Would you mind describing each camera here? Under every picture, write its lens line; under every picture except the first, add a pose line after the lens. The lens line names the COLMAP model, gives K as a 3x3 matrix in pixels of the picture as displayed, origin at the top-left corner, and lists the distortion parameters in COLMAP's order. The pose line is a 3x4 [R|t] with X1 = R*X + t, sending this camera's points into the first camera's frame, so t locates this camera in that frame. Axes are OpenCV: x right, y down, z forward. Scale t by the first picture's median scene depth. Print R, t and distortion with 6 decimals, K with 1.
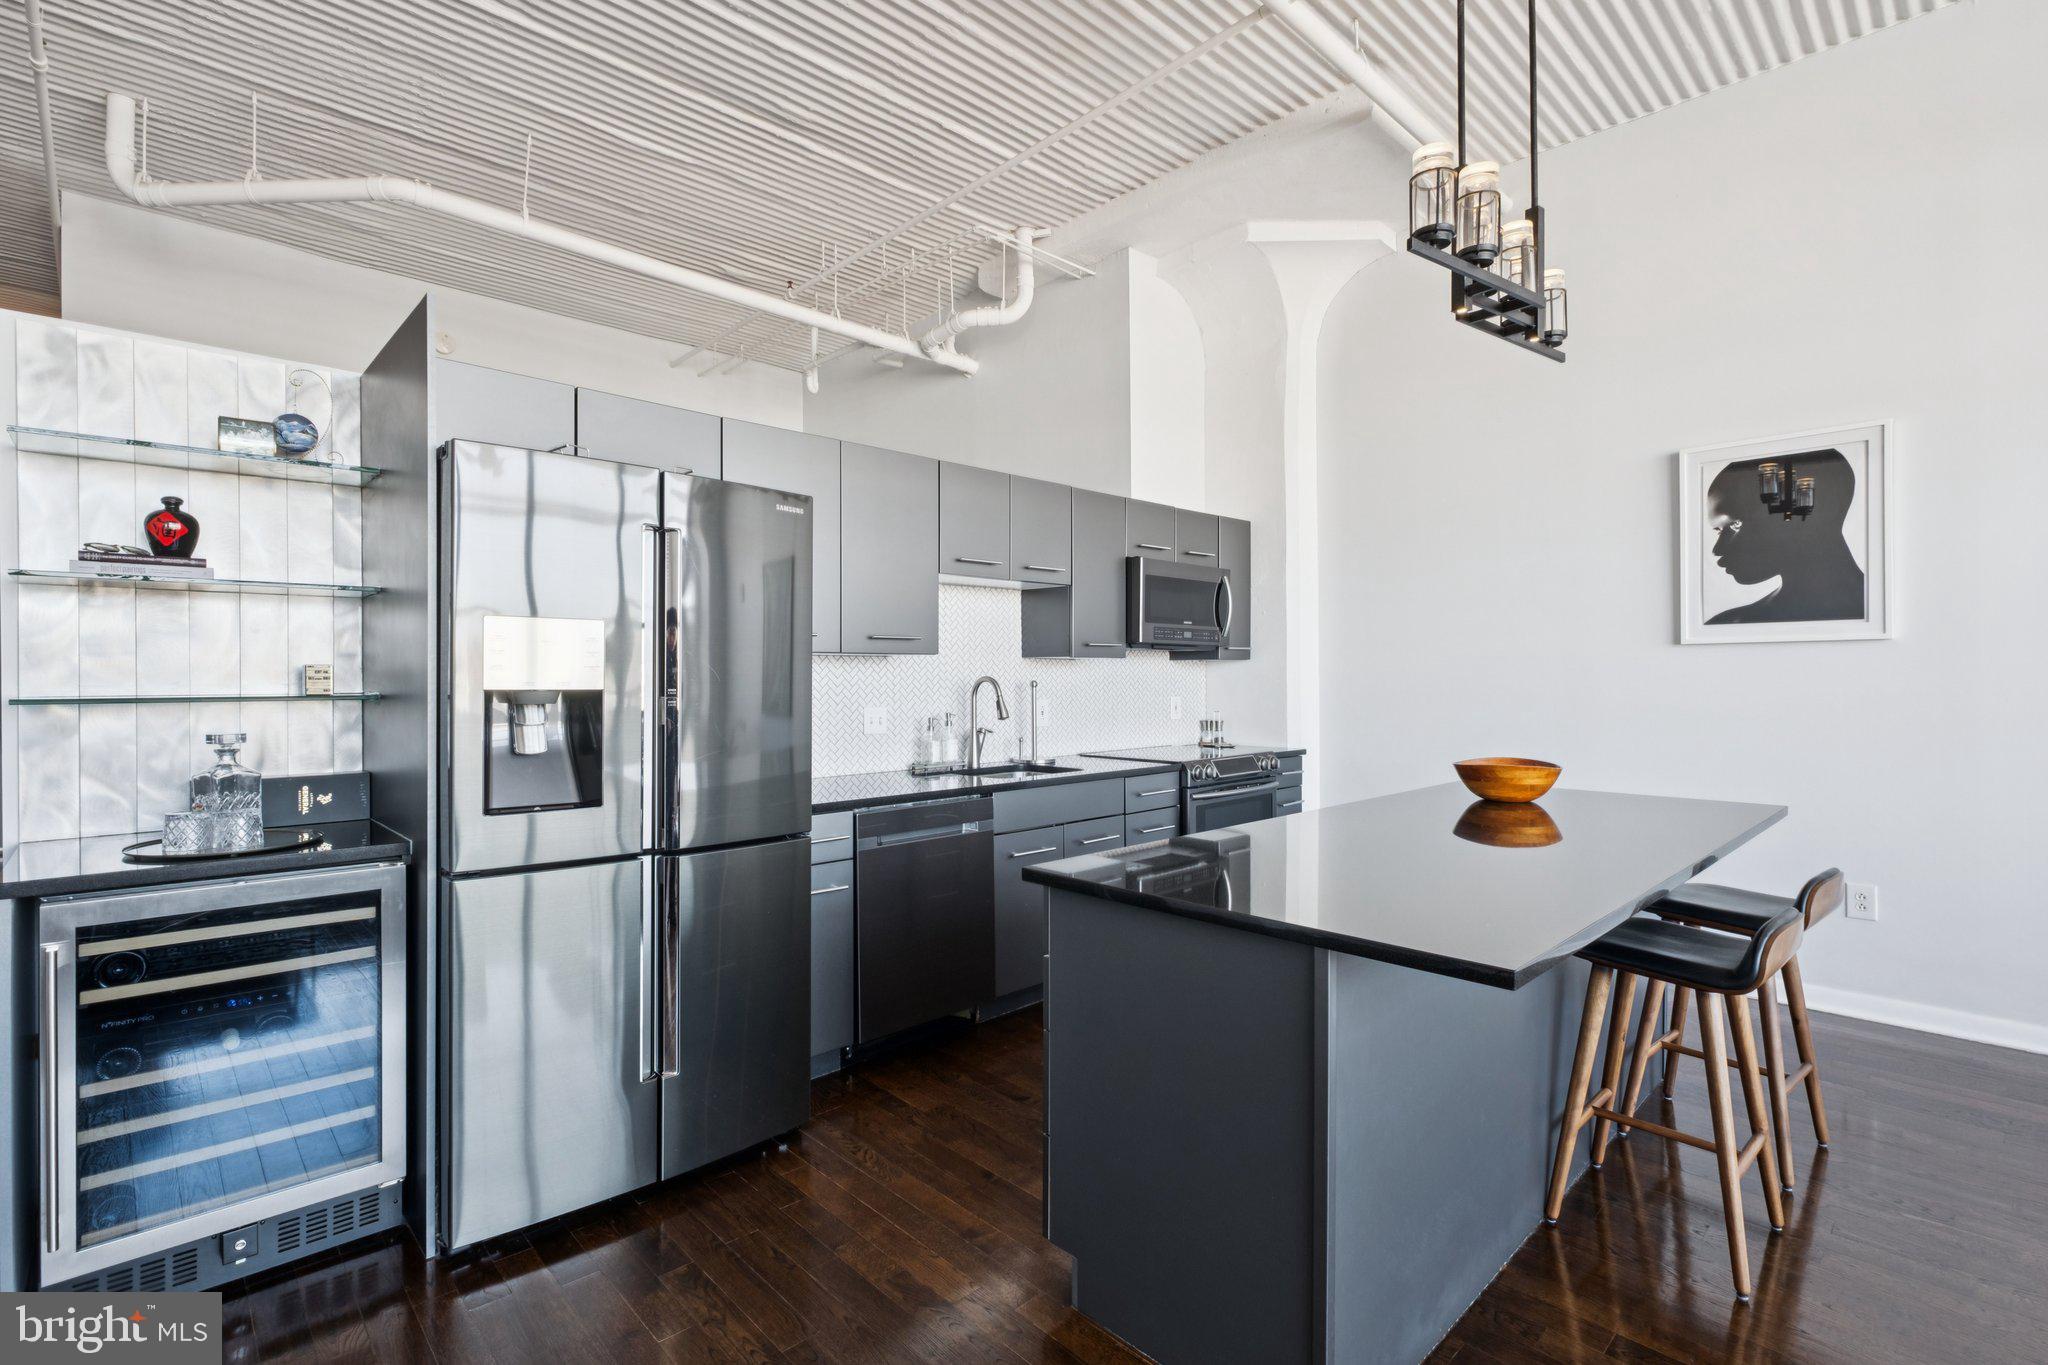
lens RADIAL K [[938.4, 0, 1002.3], [0, 938.4, 679.4], [0, 0, 1]] dist [-0.004762, 0.000648]
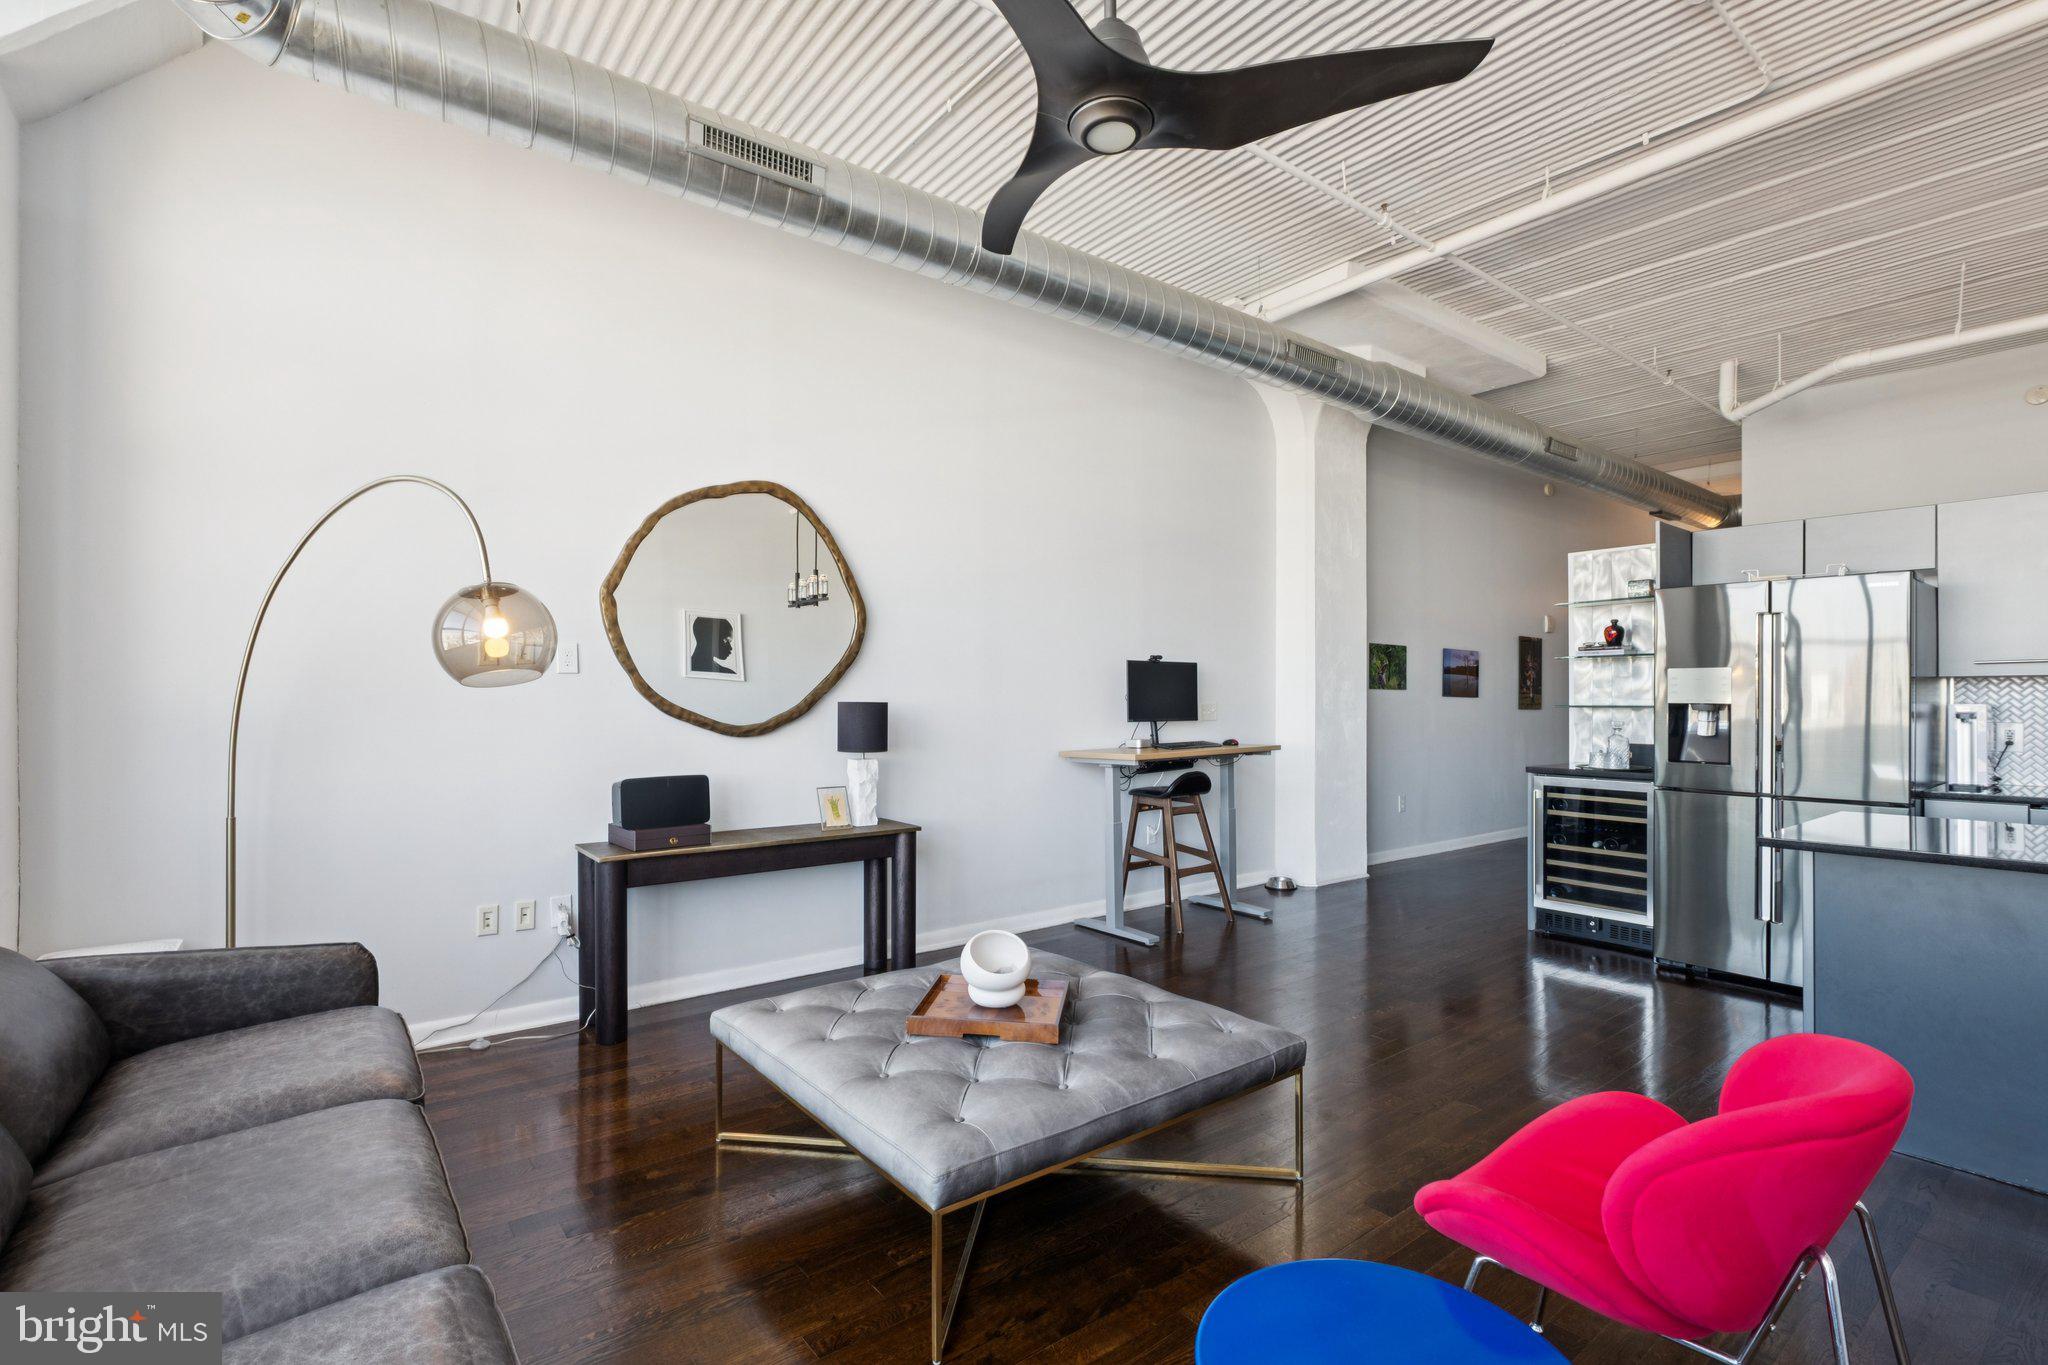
lens RADIAL K [[938.4, 0, 1009.1], [0, 938.4, 702.1], [0, 0, 1]] dist [-0.004762, 0.000648]
pose [[-0.091405, 0.005273, -0.995800, 0.926507], [-0.002085, 0.999983, 0.005486, 0.000217], [0.995812, 0.002578, -0.091393, -0.168666]]
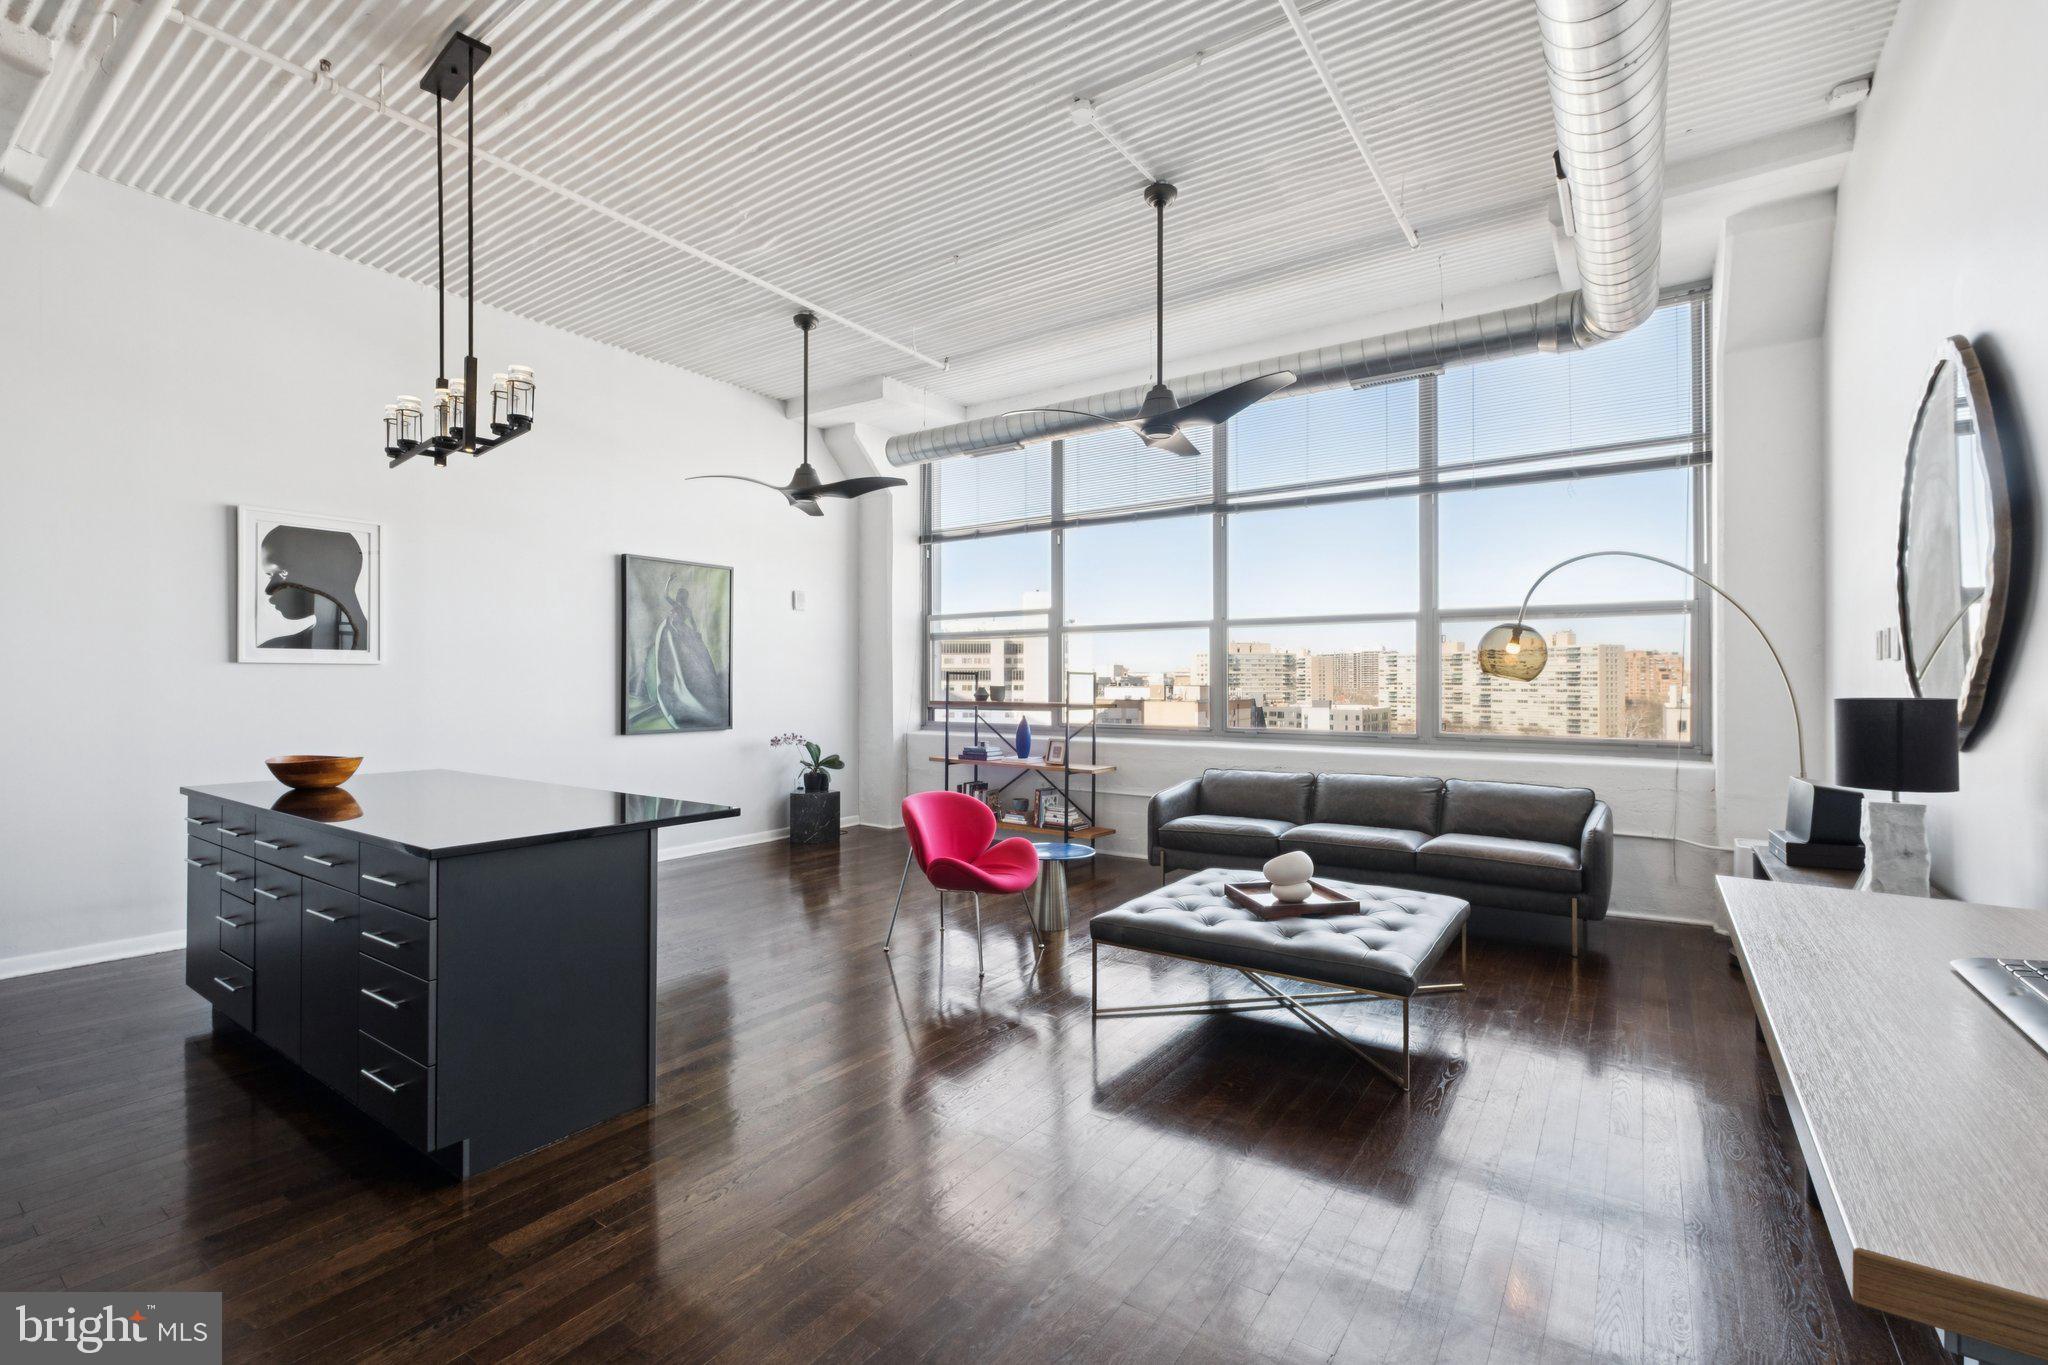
lens RADIAL K [[906.6, 0, 1024.6], [0, 906.6, 679.4], [0, 0, 1]] dist [-0.001095, -0.000878]
pose [[-0.210761, 0.006387, 0.977517, -0.680258], [0.003247, 0.999978, -0.005833, -0.004510], [-0.977532, 0.001945, -0.210777, 0.244252]]
